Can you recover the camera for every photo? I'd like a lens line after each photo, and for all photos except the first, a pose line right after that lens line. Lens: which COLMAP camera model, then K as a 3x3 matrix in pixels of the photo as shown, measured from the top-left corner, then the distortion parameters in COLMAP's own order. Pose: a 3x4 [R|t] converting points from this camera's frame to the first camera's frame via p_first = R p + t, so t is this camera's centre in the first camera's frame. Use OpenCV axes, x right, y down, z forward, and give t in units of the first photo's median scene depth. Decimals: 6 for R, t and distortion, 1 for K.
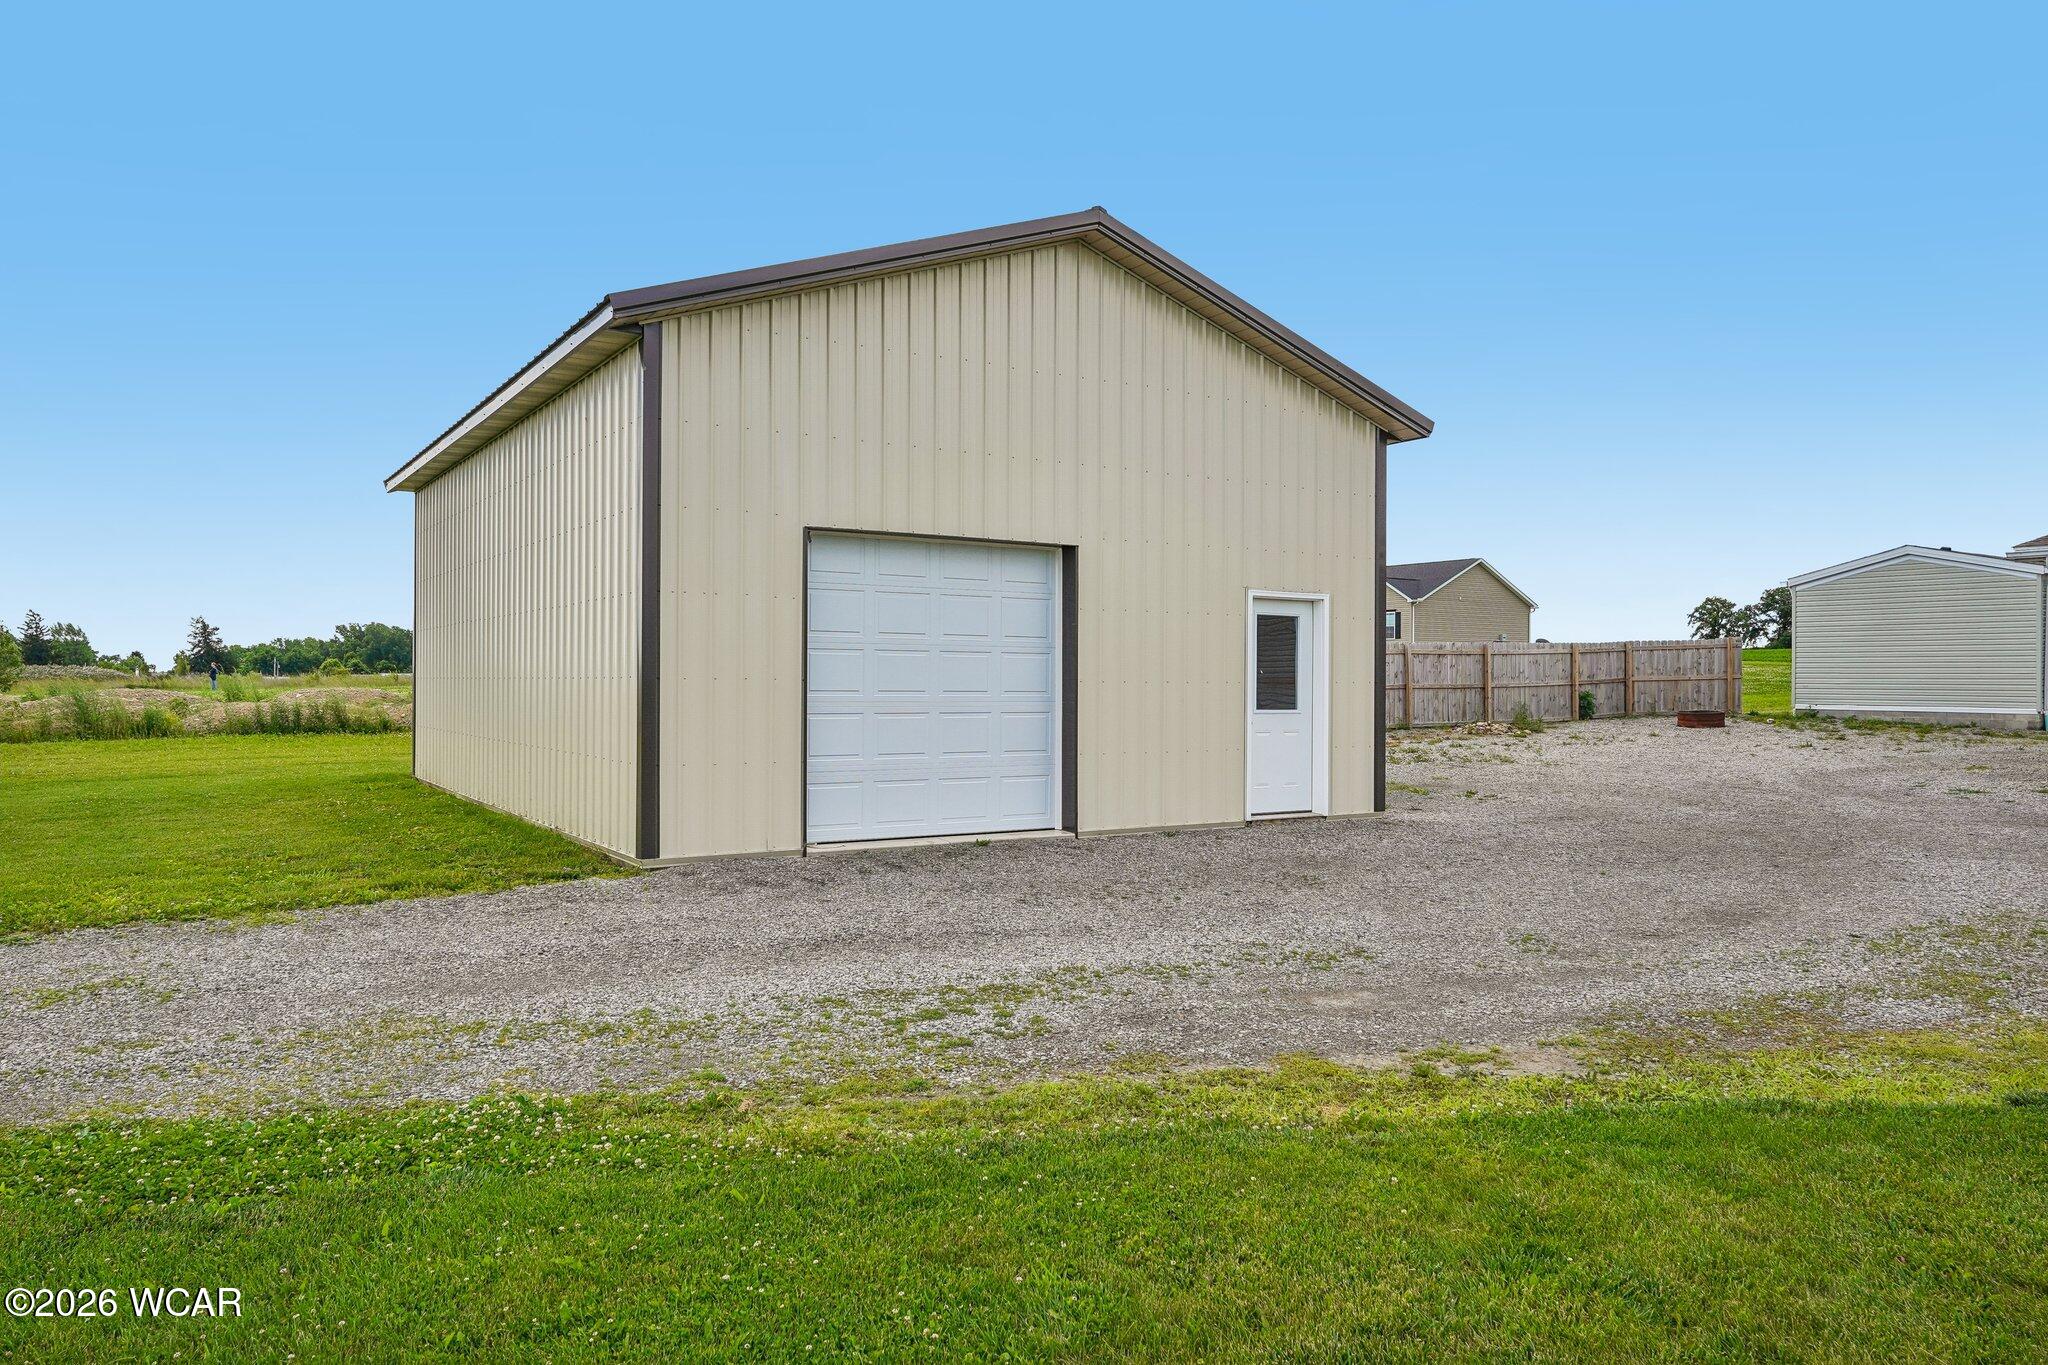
lens RADIAL K [[1393.4, 0, 1022.4], [0, 1393.4, 681.5], [0, 0, 1]] dist [0.009526, 0.001433]
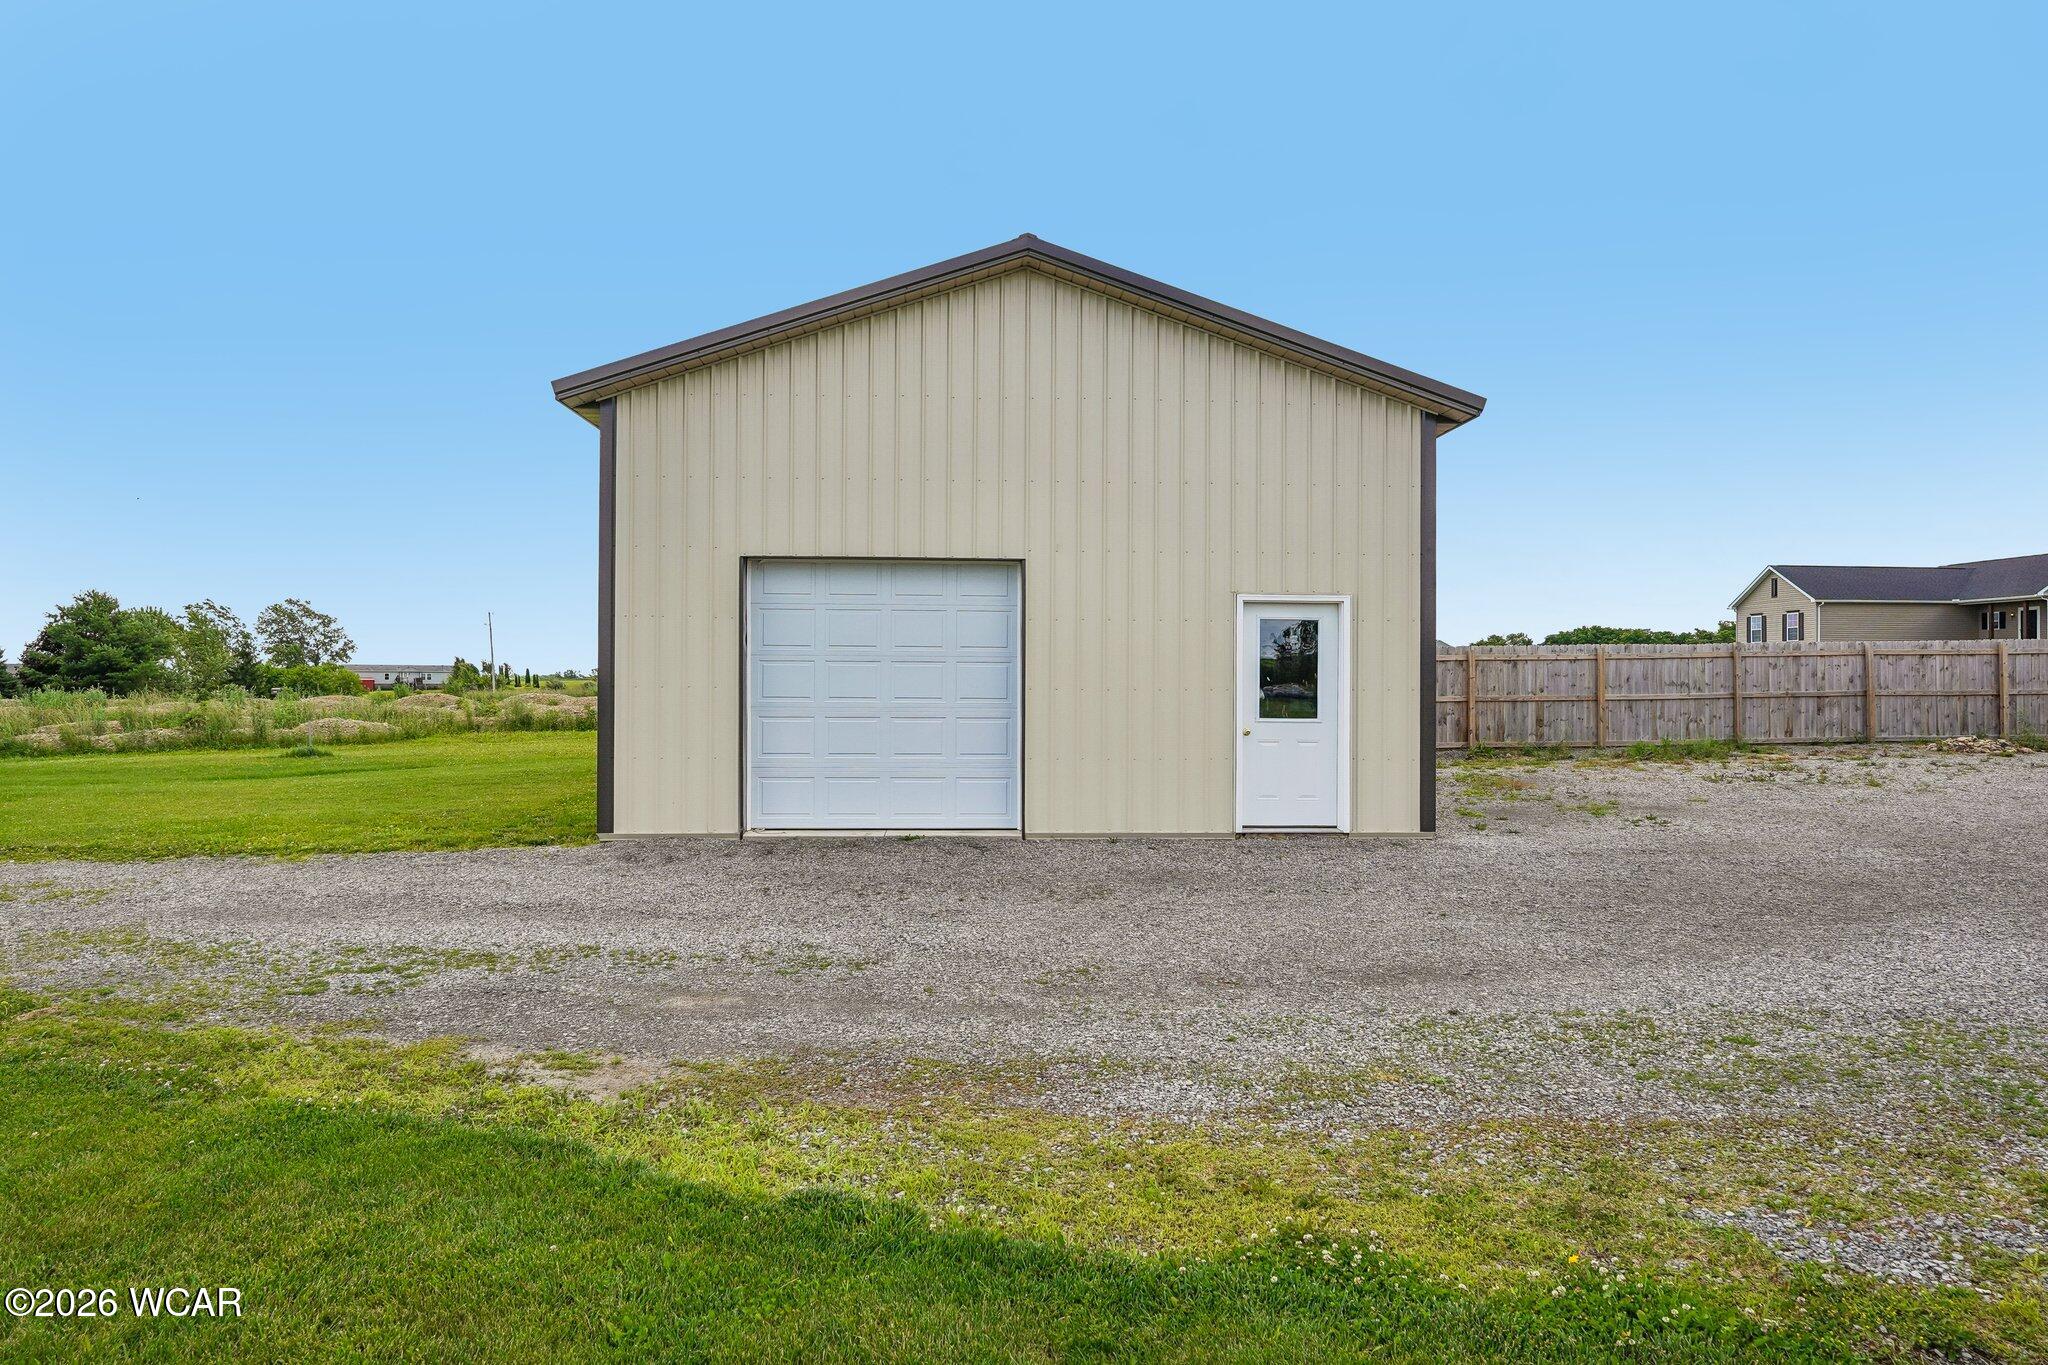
lens RADIAL K [[1272.6, 0, 1028.3], [0, 1272.6, 677.3], [0, 0, 1]] dist [0.000629, 0.000237]
pose [[0.870535, -0.002735, -0.492098, 0.491804], [-0.000208, 0.999982, -0.005925, -0.003048], [0.492106, 0.005261, 0.870519, 0.164119]]
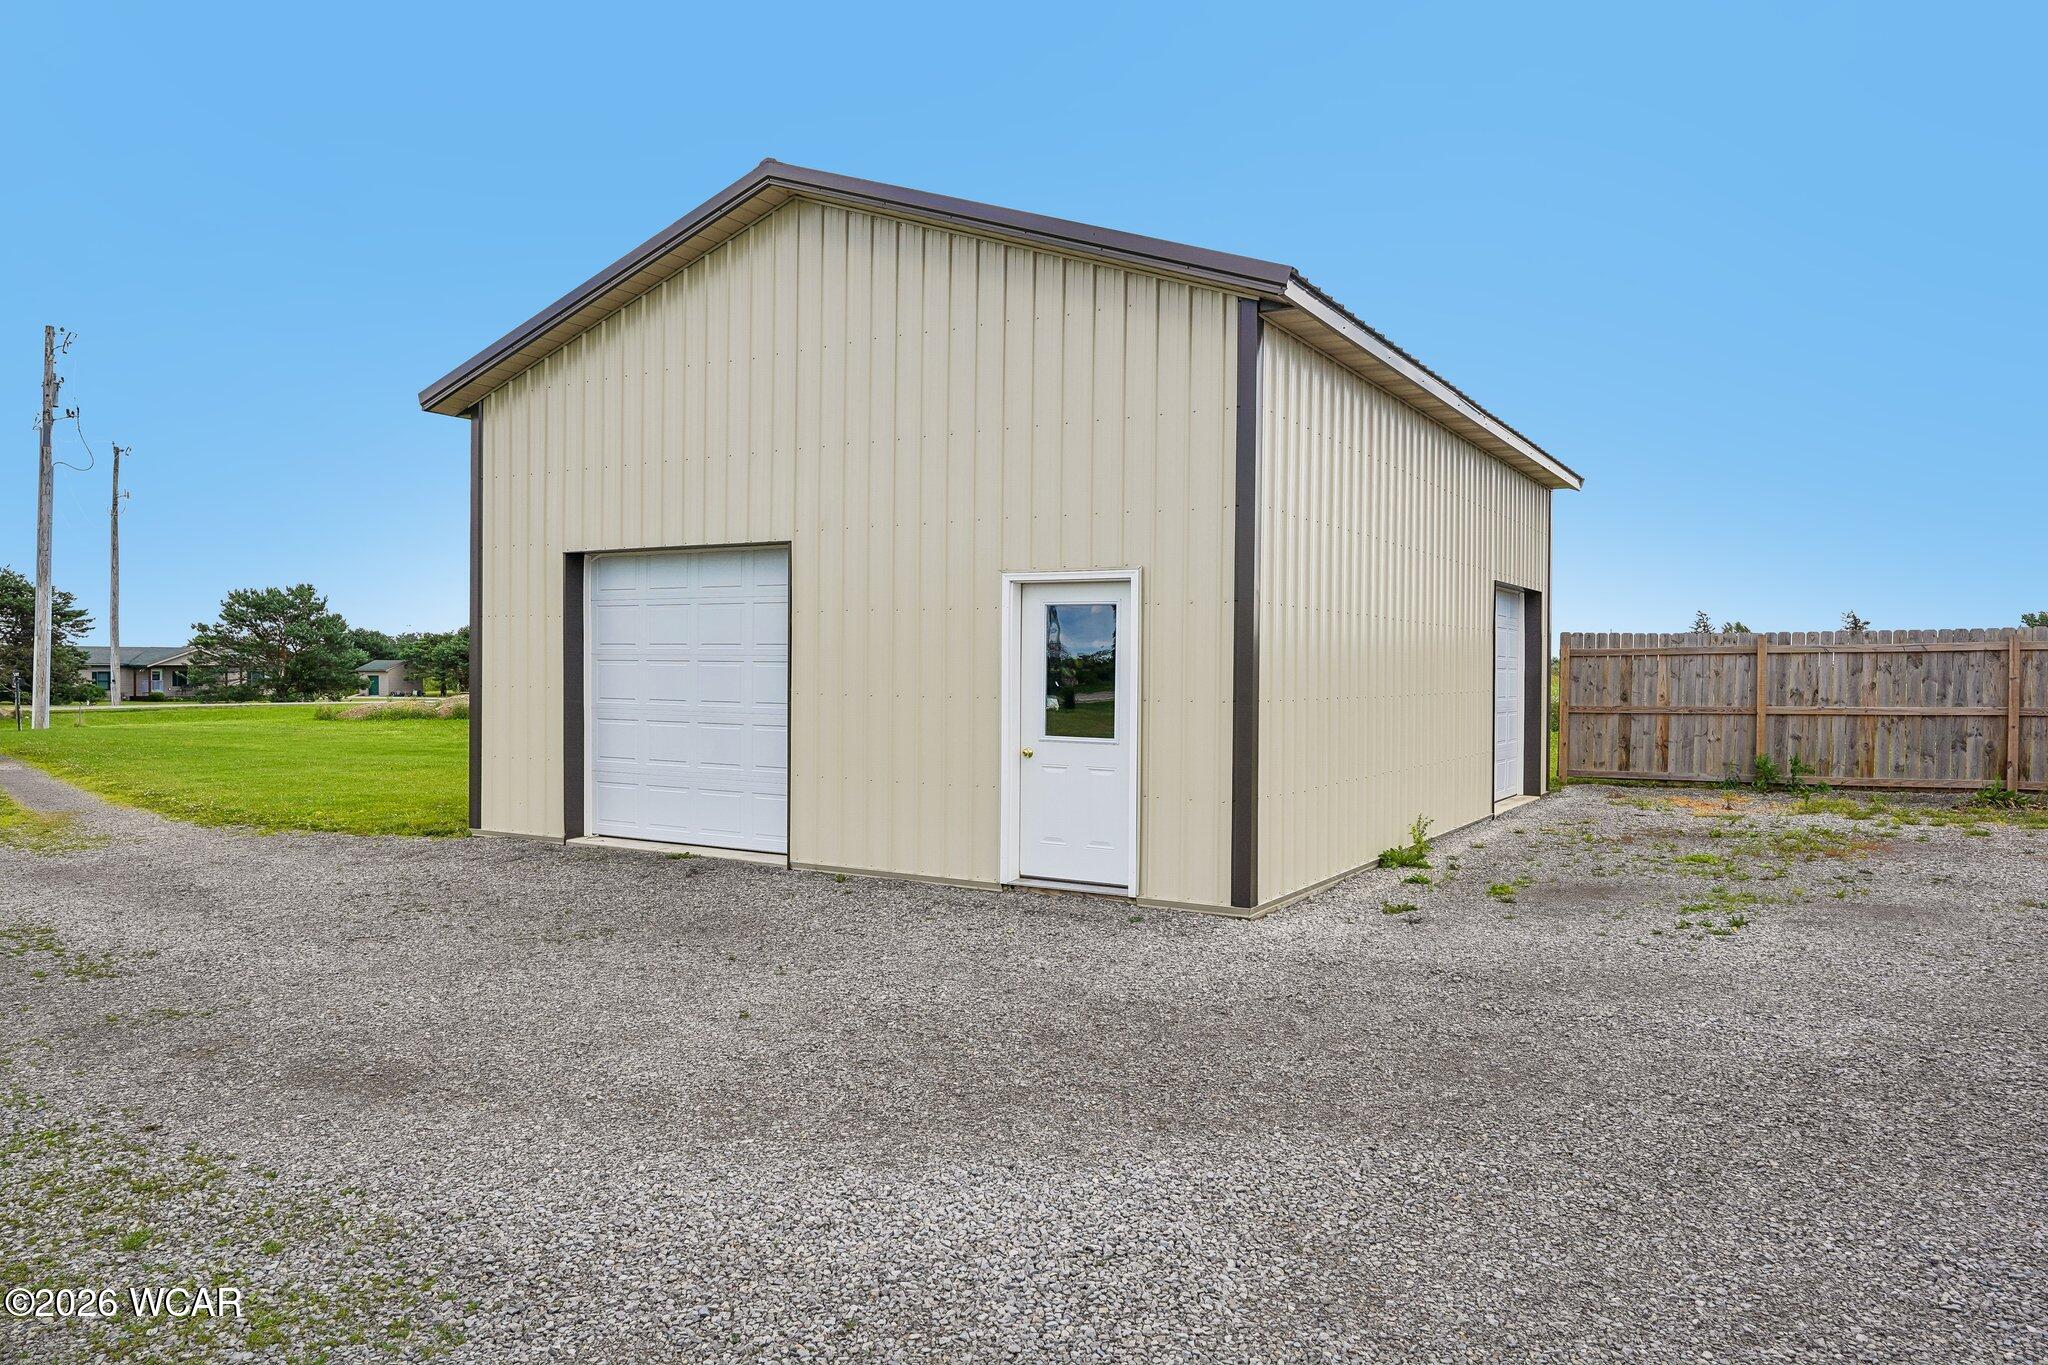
lens RADIAL K [[1393.4, 0, 1018.1], [0, 1393.4, 686.8], [0, 0, 1]] dist [0.009526, 0.001433]
pose [[0.445316, 0.011690, -0.895297, 0.869342], [-0.005076, 0.999932, 0.010531, -0.013879], [0.895359, -0.000145, 0.445345, 0.704148]]
